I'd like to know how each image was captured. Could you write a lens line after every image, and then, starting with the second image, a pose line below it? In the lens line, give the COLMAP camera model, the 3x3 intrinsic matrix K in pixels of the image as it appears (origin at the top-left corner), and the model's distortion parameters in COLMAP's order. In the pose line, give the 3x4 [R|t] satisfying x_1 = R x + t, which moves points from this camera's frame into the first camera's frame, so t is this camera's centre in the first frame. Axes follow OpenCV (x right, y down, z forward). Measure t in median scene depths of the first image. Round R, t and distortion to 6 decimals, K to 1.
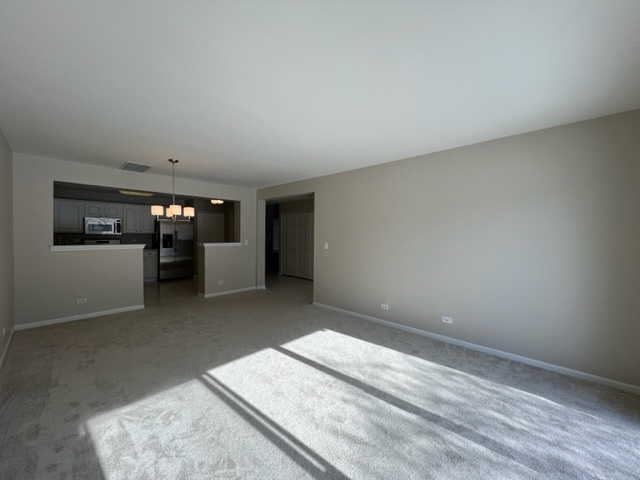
lens RADIAL K [[254.9, 0, 317.8], [0, 254.9, 237.6], [0, 0, 1]] dist [-0.000736, 0.000140]
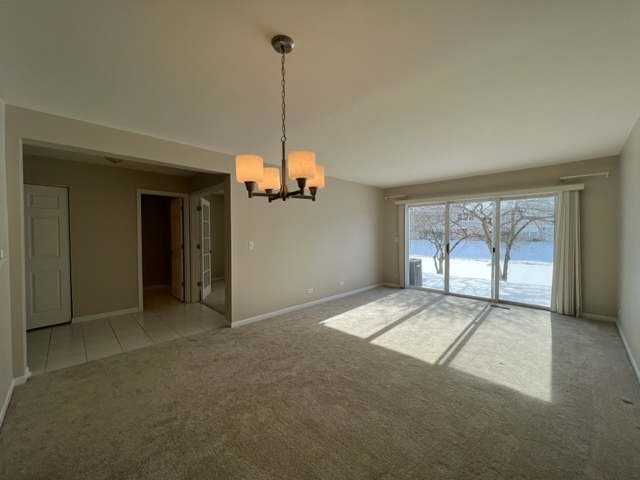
lens RADIAL K [[254.9, 0, 318.8], [0, 254.9, 237.5], [0, 0, 1]] dist [-0.000736, 0.000140]
pose [[0.034599, -0.023335, 0.999129, -1.539306], [0.019750, 0.999548, 0.022661, -0.016316], [-0.999206, 0.018949, 0.035044, 1.486485]]
